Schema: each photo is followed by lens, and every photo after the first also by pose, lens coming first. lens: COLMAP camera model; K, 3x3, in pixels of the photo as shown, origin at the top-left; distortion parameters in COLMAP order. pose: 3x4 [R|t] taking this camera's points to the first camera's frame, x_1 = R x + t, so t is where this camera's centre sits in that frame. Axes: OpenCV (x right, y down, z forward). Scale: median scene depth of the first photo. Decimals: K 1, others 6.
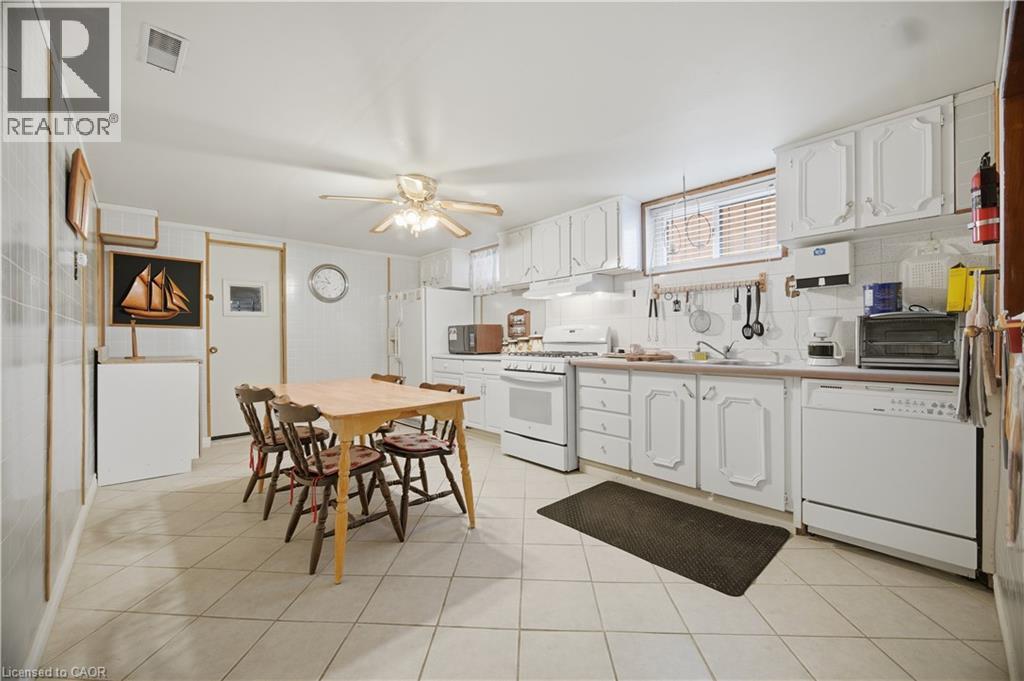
lens RADIAL K [[410.0, 0, 506.5], [0, 410.0, 338.4], [0, 0, 1]] dist [0.000069, -0.000523]
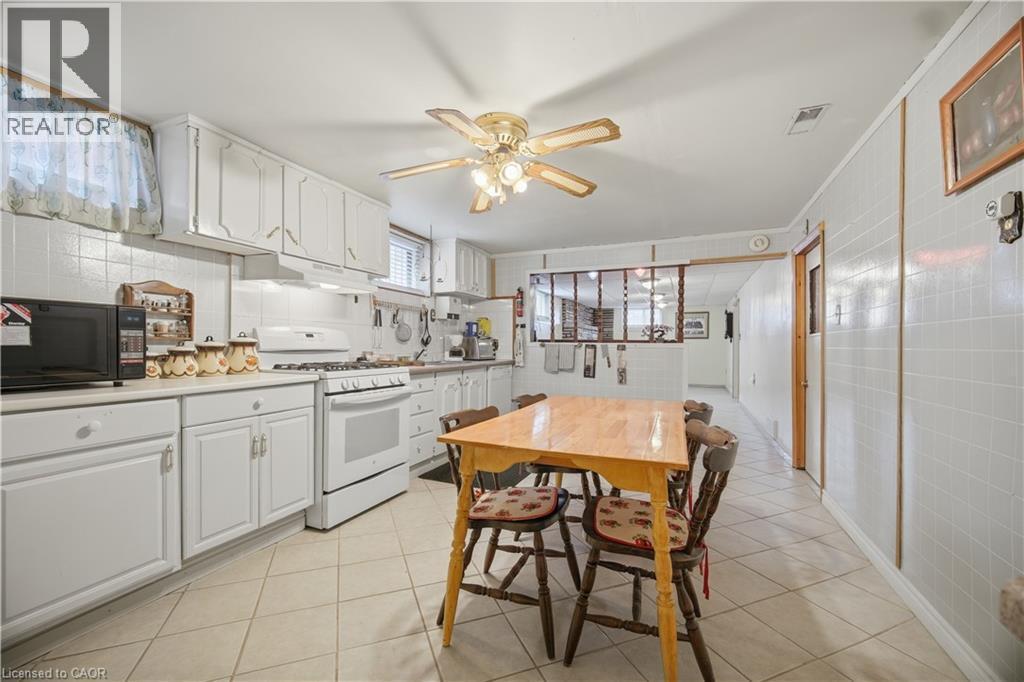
lens RADIAL K [[420.6, 0, 506.1], [0, 420.6, 350.9], [0, 0, 1]] dist [-0.005820, 0.000036]
pose [[-0.419896, -0.008259, 0.907534, -0.803533], [-0.007161, 0.999958, 0.005787, 0.004104], [-0.907544, -0.004069, -0.419938, 1.176393]]
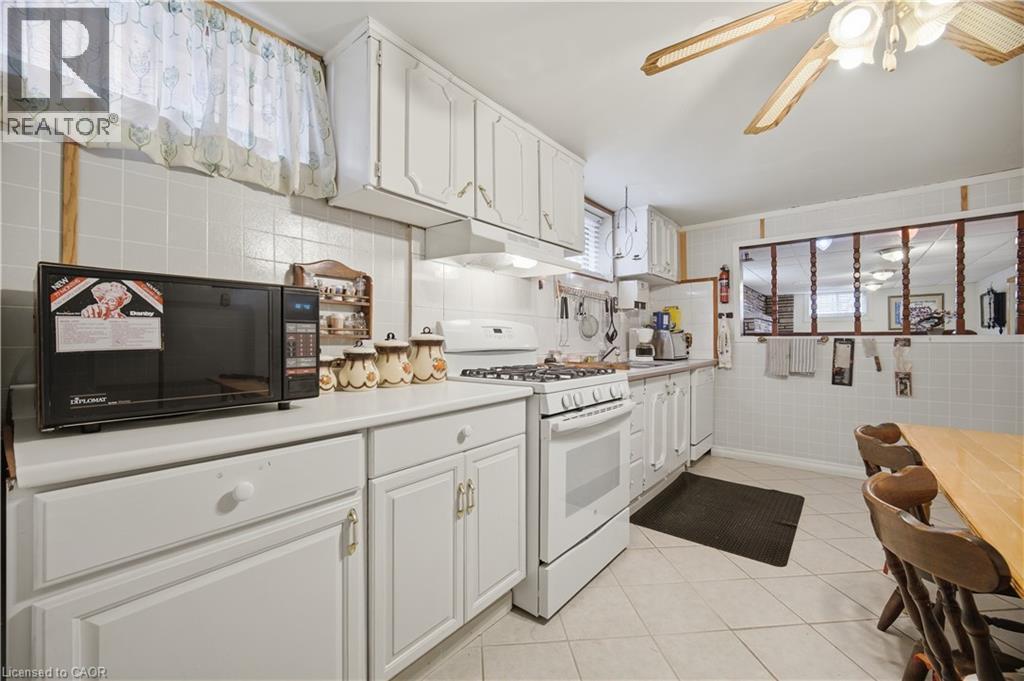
lens RADIAL K [[413.0, 0, 506.3], [0, 413.0, 341.8], [0, 0, 1]] dist [-0.002433, -0.000436]
pose [[-0.151891, 0.006043, 0.988379, -0.482000], [0.001319, 0.999982, -0.005911, 0.001445], [-0.988396, 0.000405, -0.151896, 1.269537]]
